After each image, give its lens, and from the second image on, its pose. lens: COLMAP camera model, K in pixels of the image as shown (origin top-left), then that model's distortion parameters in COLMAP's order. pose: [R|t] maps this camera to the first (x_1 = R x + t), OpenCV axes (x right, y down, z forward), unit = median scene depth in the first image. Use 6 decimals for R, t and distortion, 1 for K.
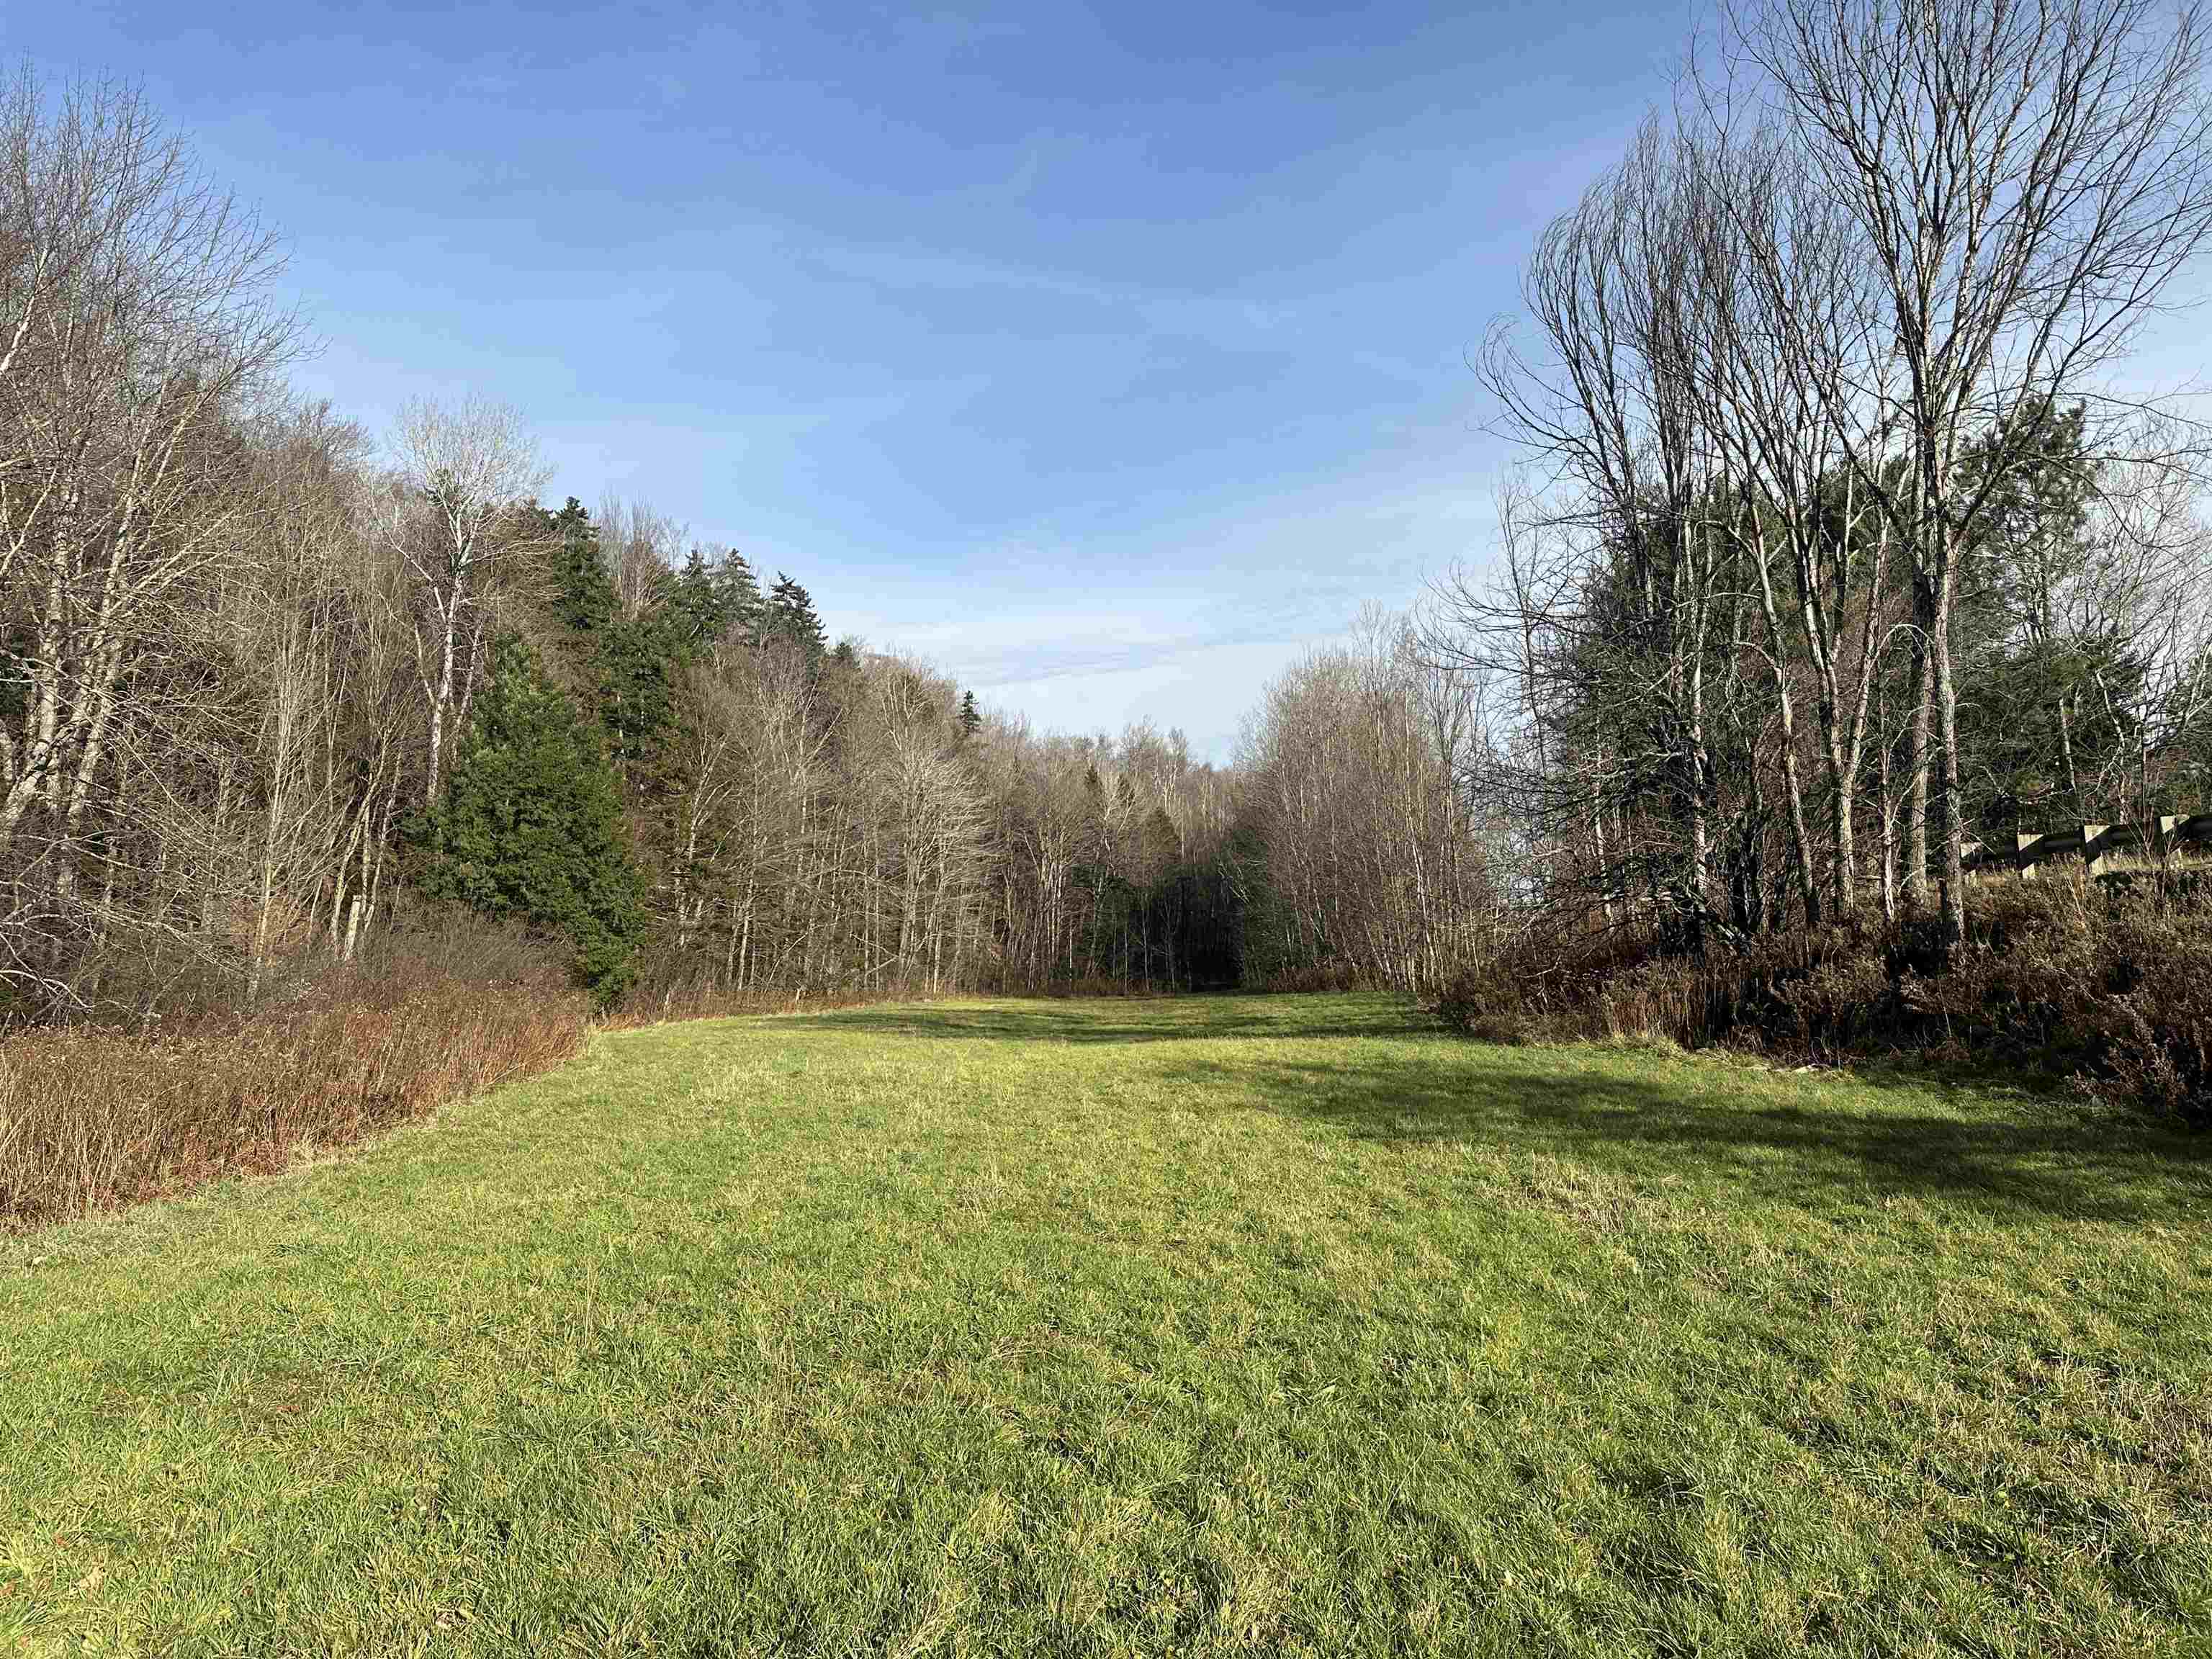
lens RADIAL K [[1547.4, 0, 1106.0], [0, 1547.4, 829.5], [0, 0, 1]] dist [0.095692, 0.000231]
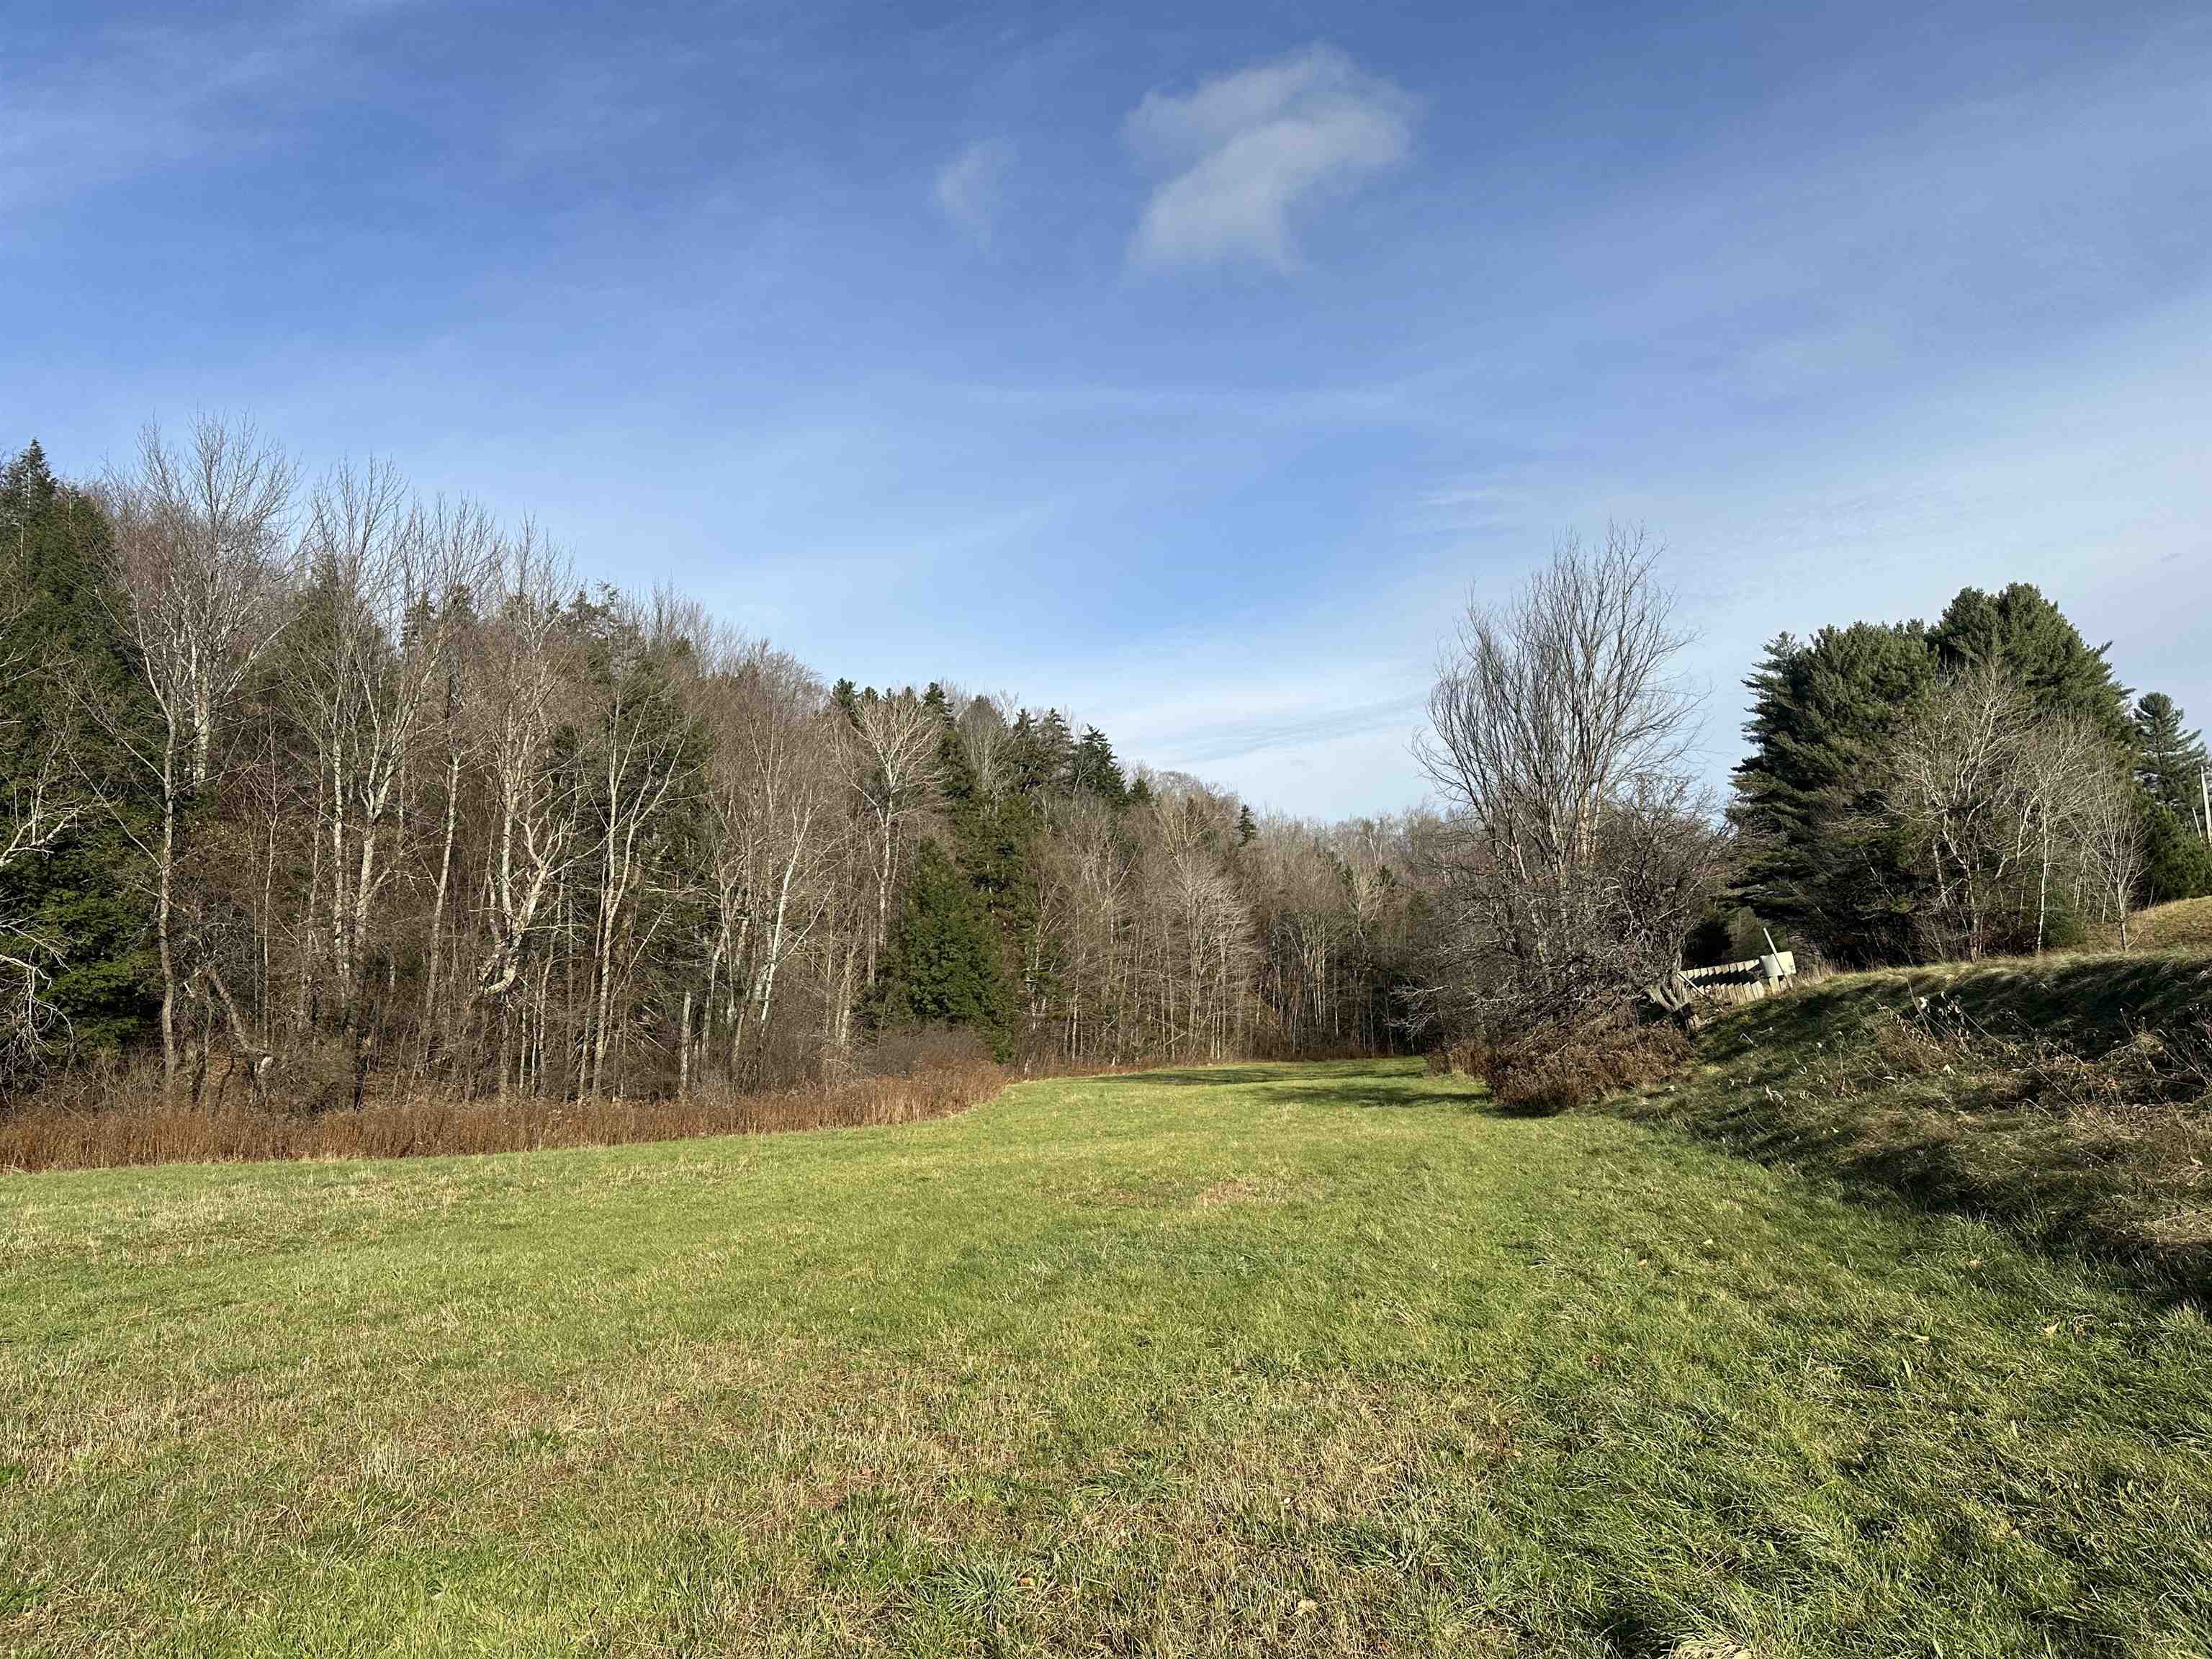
lens RADIAL K [[1562.1, 0, 1106.0], [0, 1562.1, 829.5], [0, 0, 1]] dist [-0.003259, -0.000148]
pose [[0.978355, -0.053332, -0.199942, 0.073625], [0.045235, 0.997969, -0.044853, -0.033481], [0.201928, 0.034838, 0.978781, -0.323137]]
